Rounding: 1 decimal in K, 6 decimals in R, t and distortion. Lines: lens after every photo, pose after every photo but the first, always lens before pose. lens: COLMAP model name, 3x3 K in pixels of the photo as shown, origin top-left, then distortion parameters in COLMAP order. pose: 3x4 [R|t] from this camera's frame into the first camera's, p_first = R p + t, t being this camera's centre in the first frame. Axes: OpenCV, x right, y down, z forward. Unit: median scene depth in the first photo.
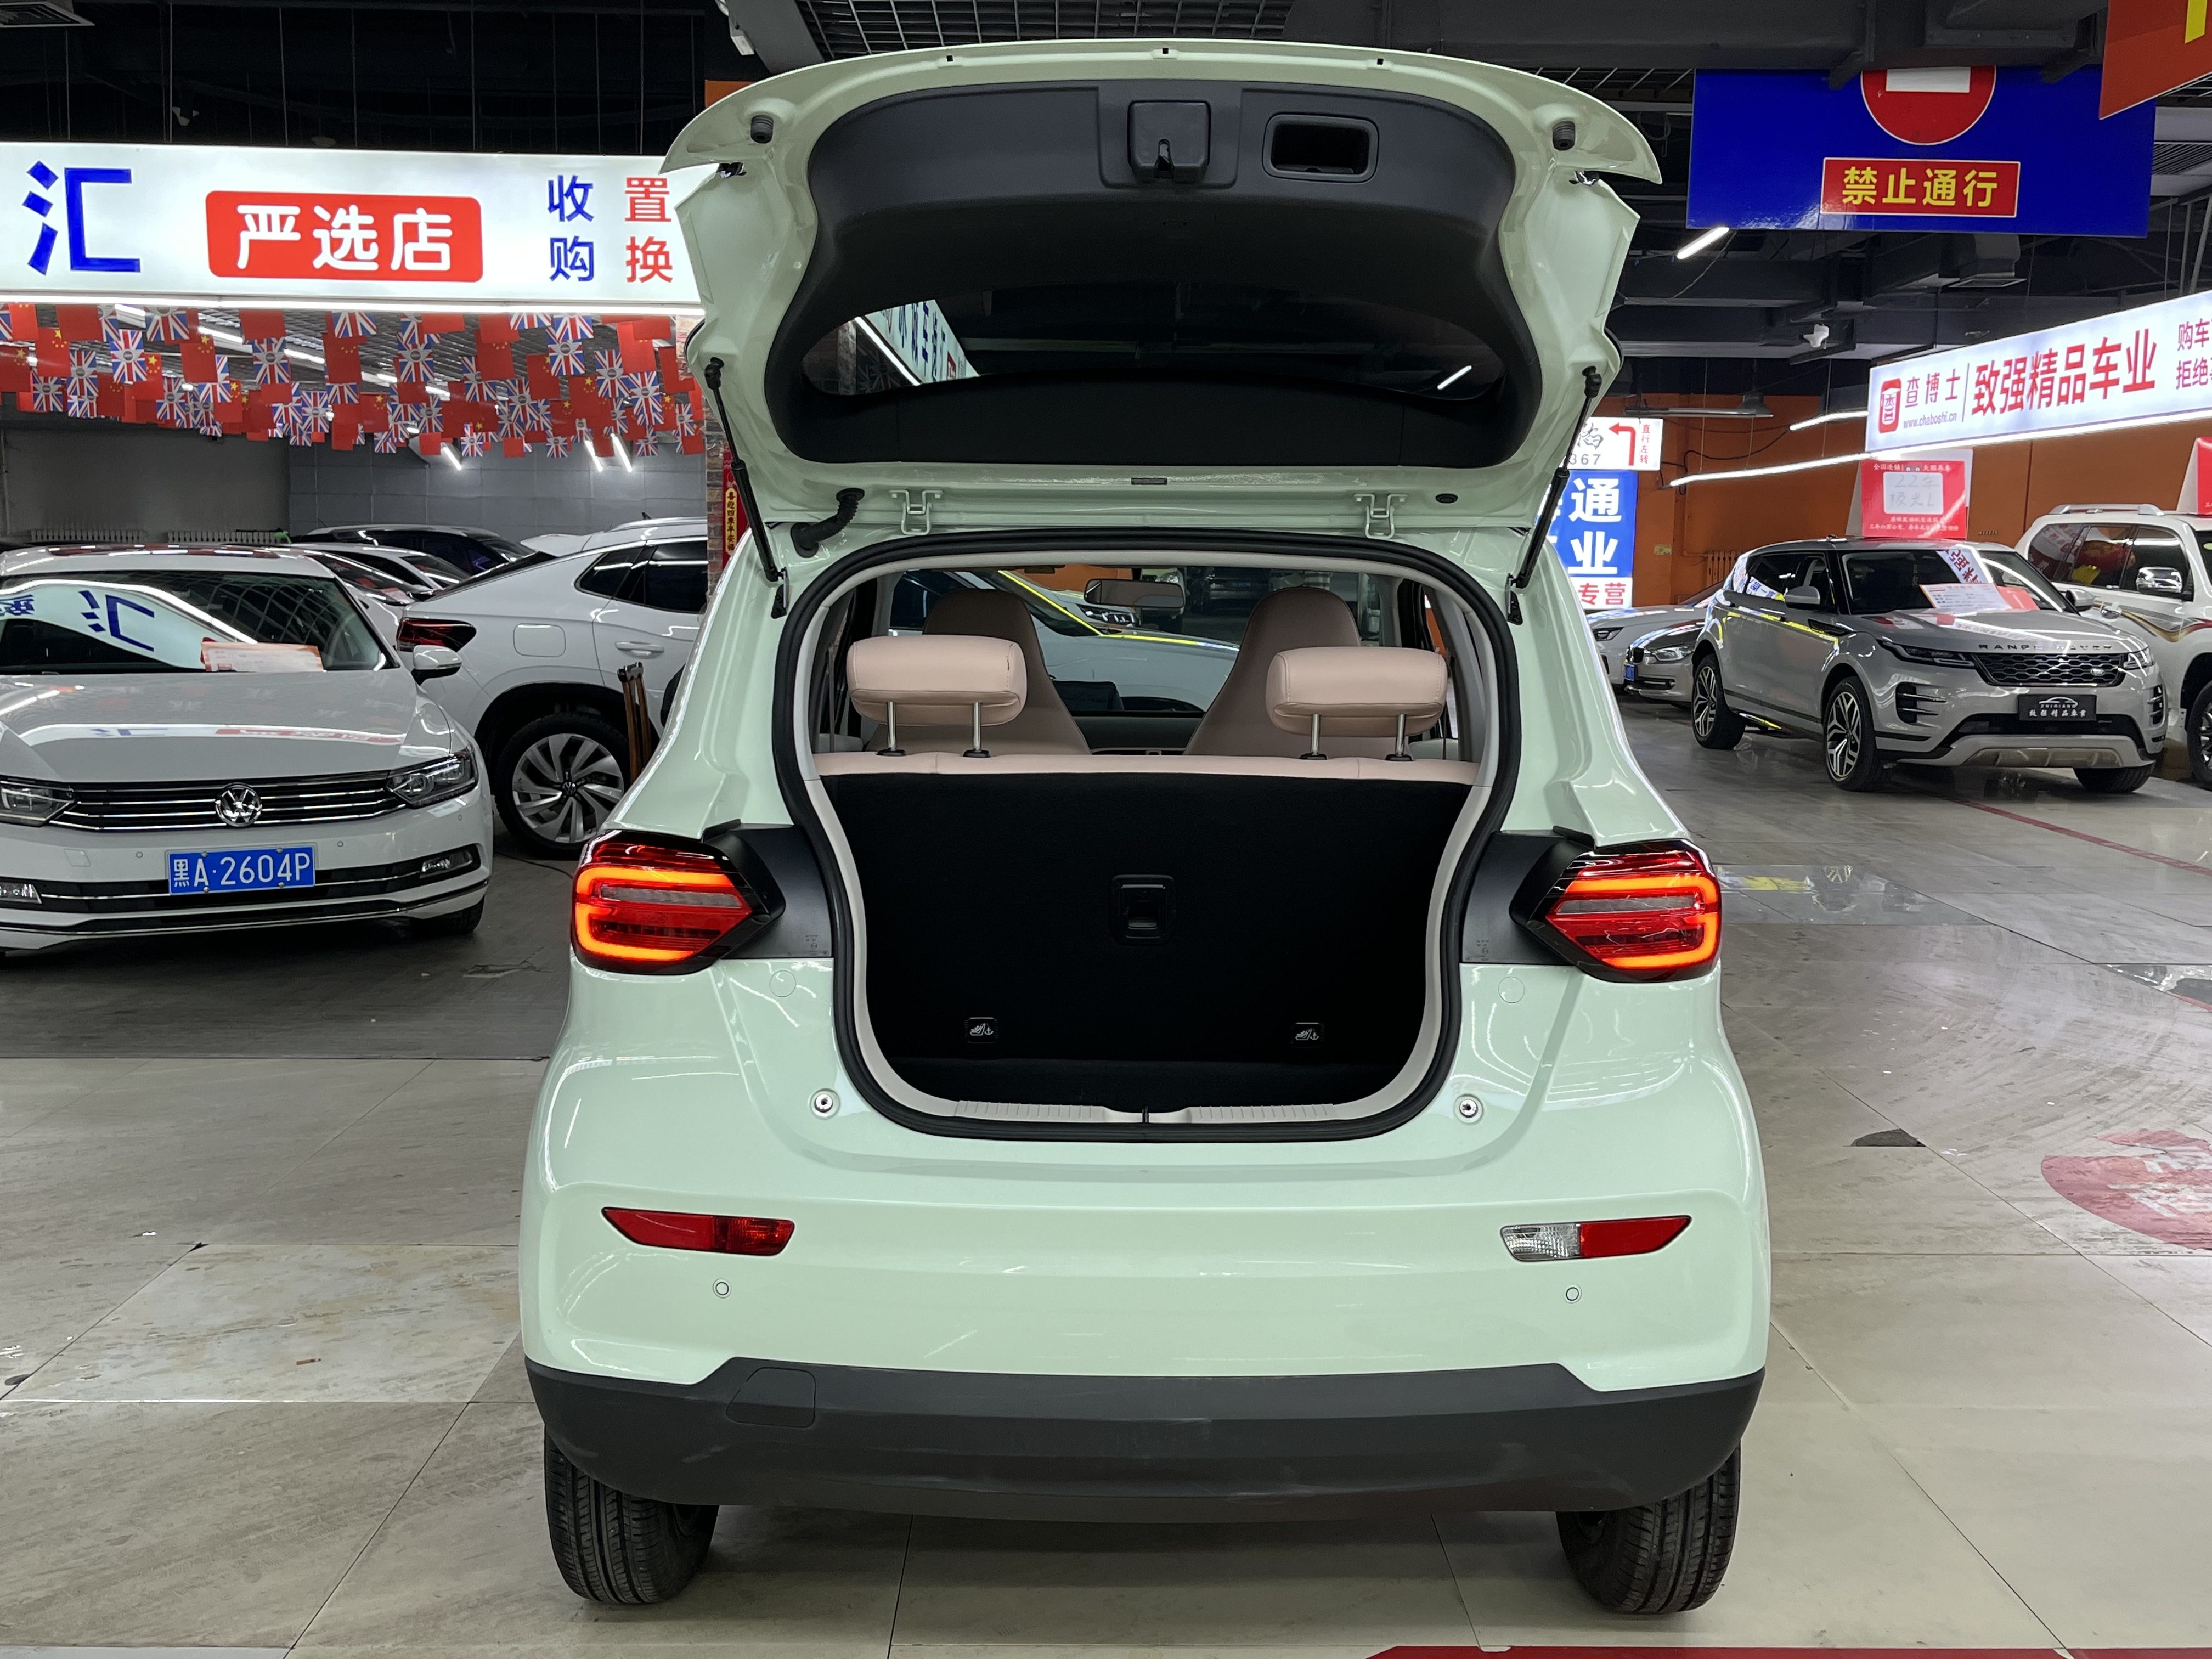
lens RADIAL K [[2049.9, 0, 1117.2], [0, 2049.9, 834.1], [0, 0, 1]] dist [0.025771, 0.000000]
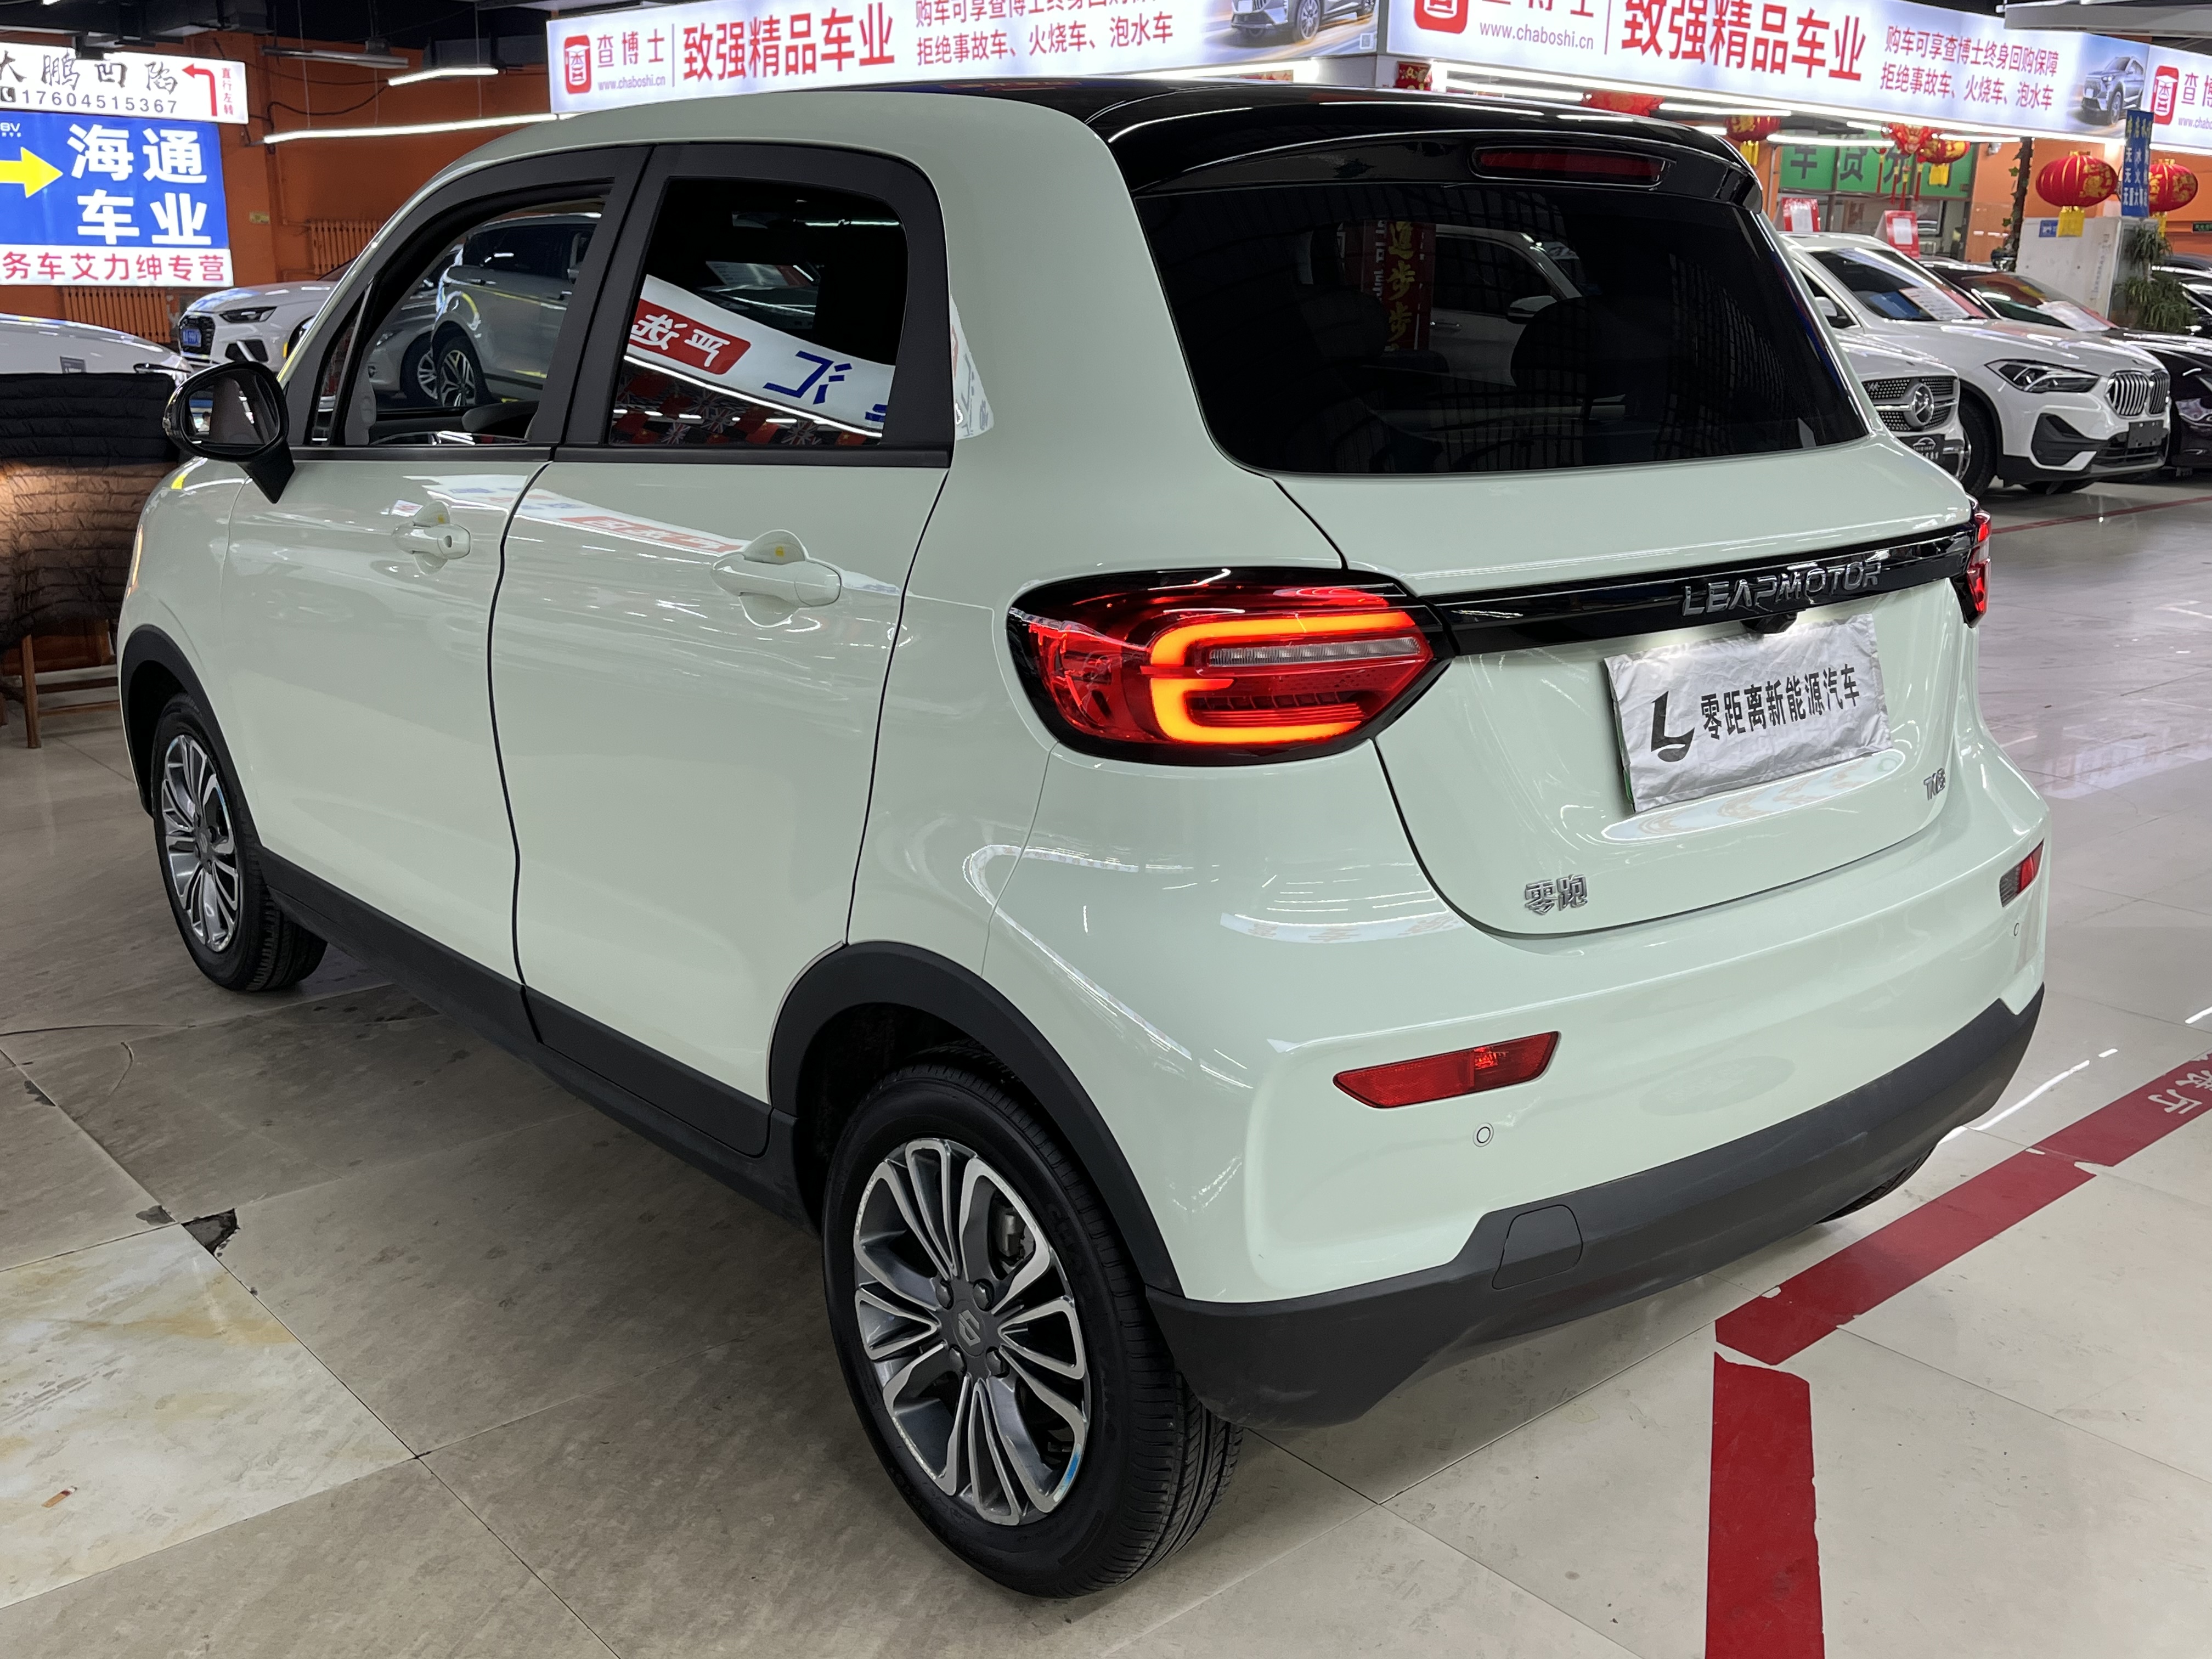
lens RADIAL K [[2104.7, 0, 1105.2], [0, 2104.7, 838.5], [0, 0, 1]] dist [0.024426, 0.000000]
pose [[0.759603, -0.170374, 0.627676, -0.142479], [0.077947, 0.981971, 0.172212, -0.007328], [-0.645700, -0.081887, 0.759188, 0.088546]]
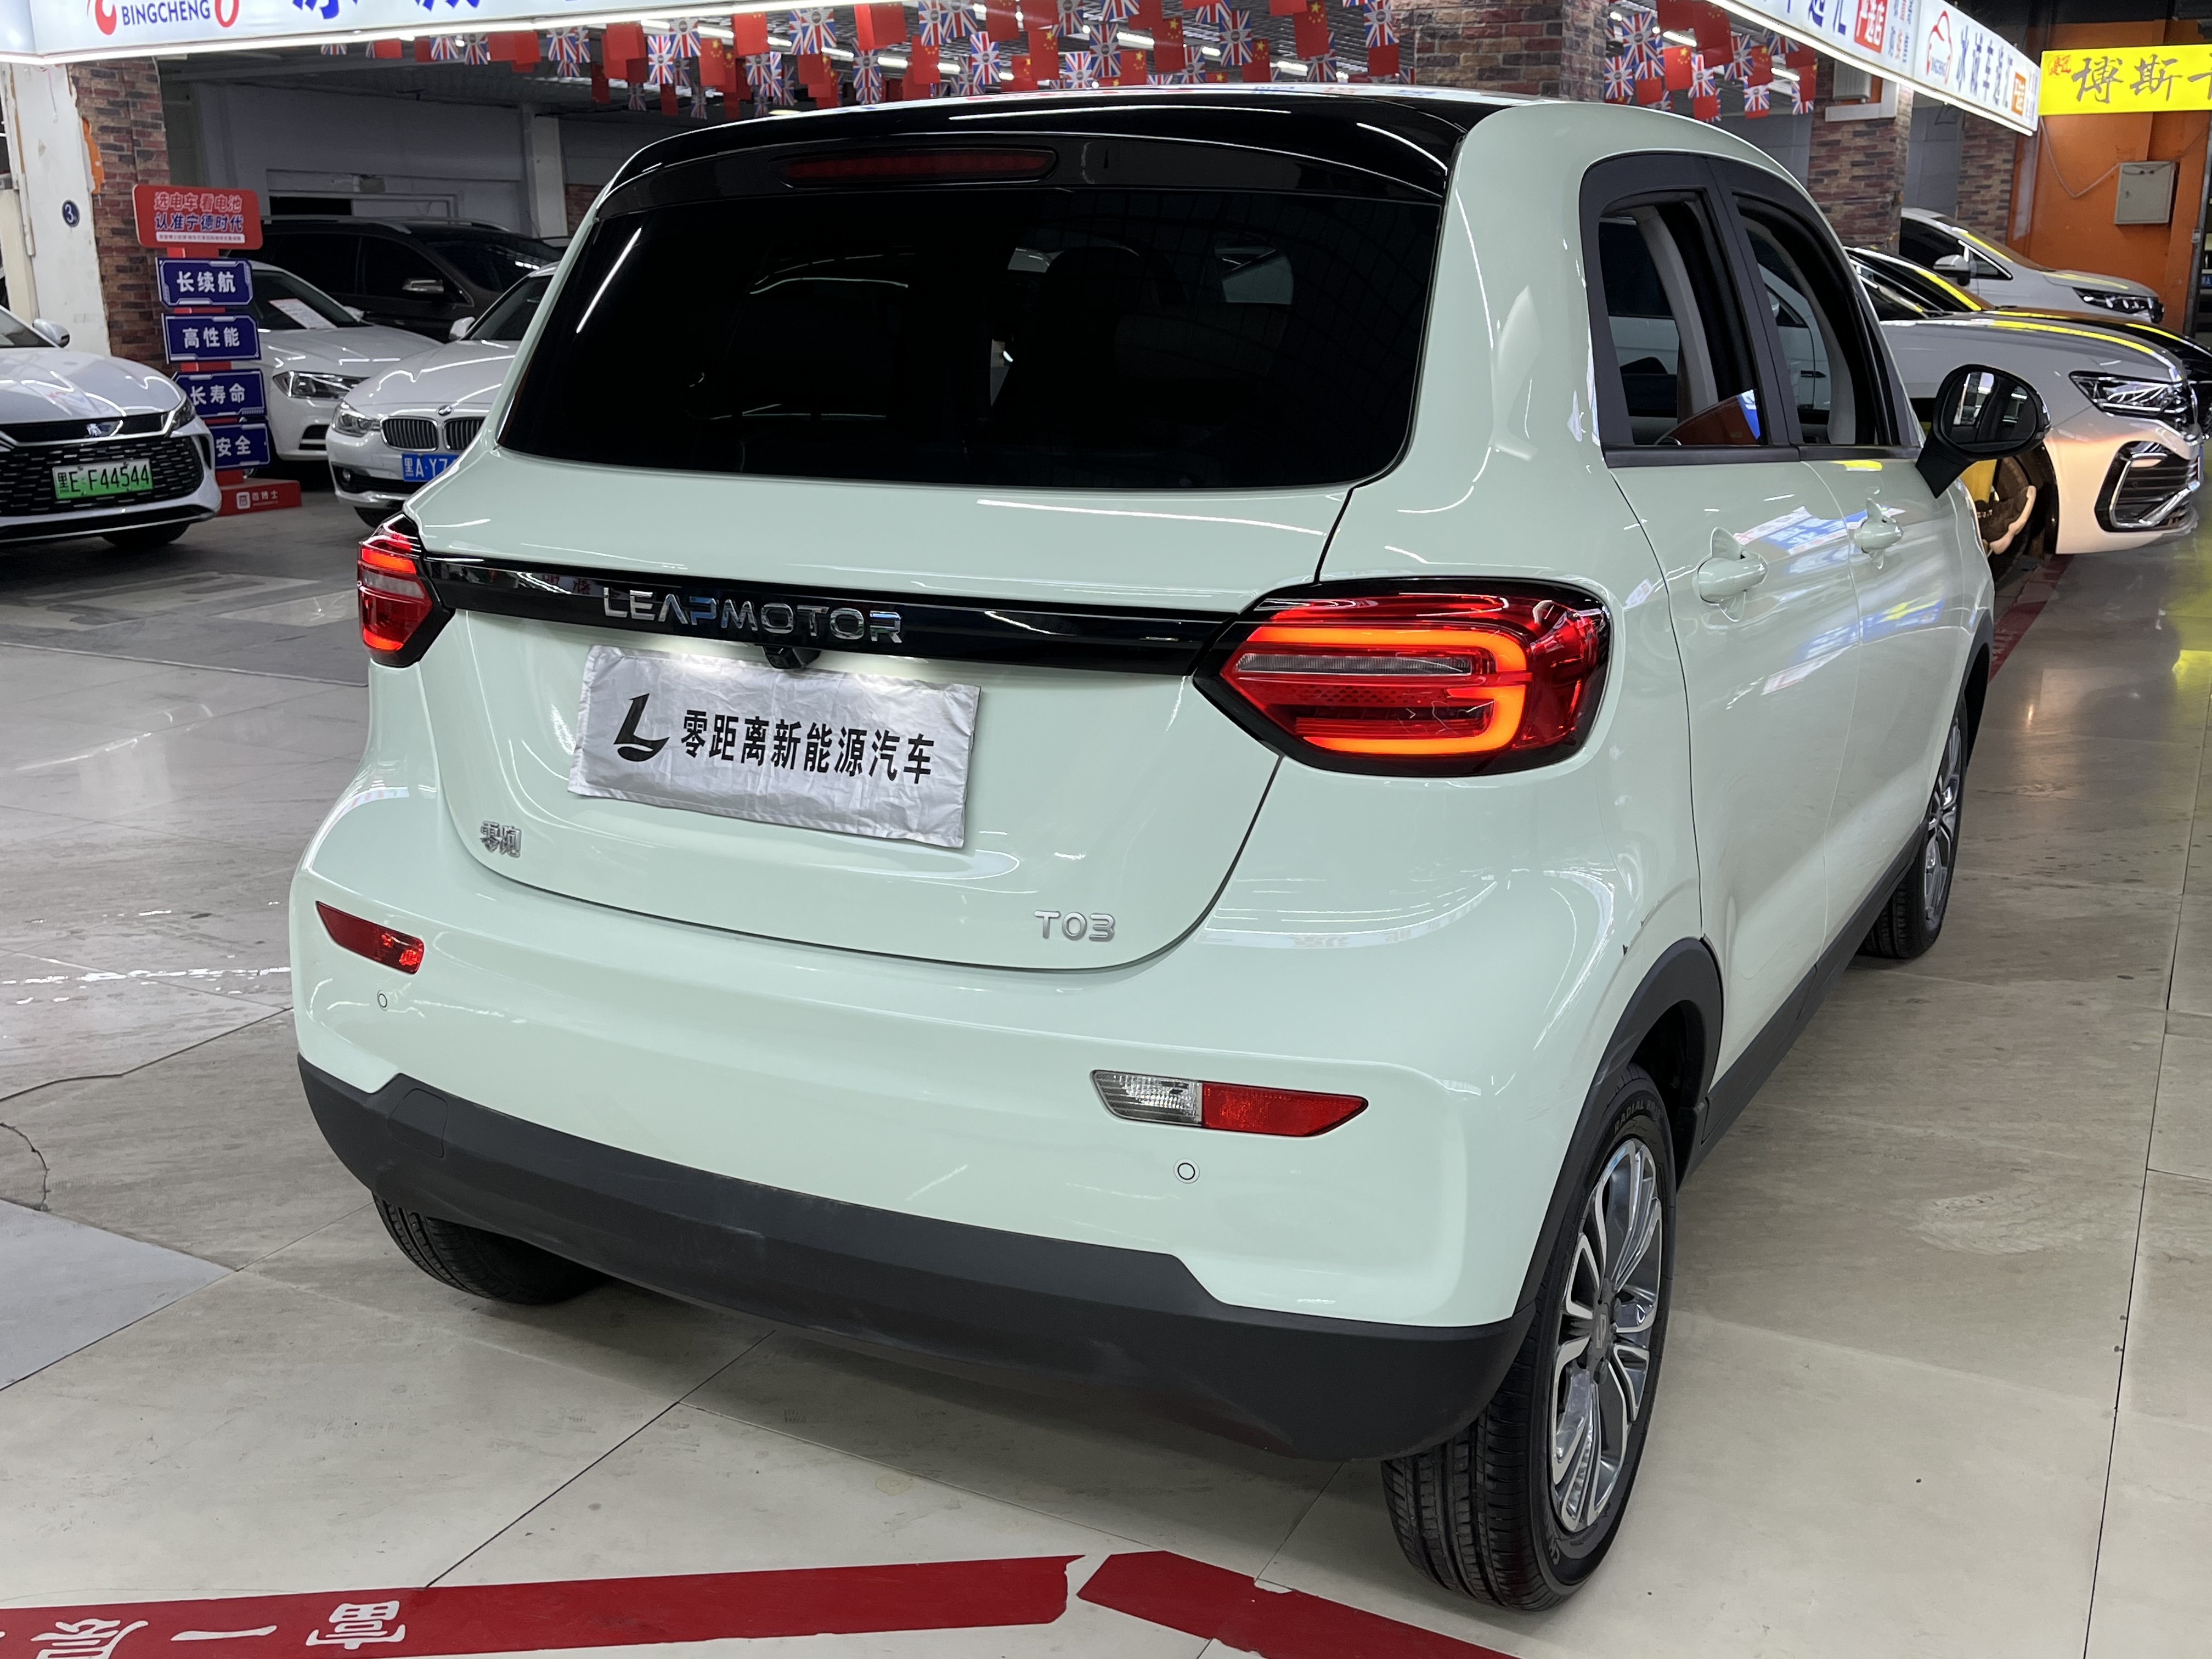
lens RADIAL K [[2104.7, 0, 1107.3], [0, 2104.7, 825.5], [0, 0, 1]] dist [0.024426, 0.000000]
pose [[0.874269, 0.108080, -0.473258, 0.098961], [-0.045880, 0.988933, 0.141091, -0.001882], [0.483269, -0.101639, 0.869552, 0.058764]]
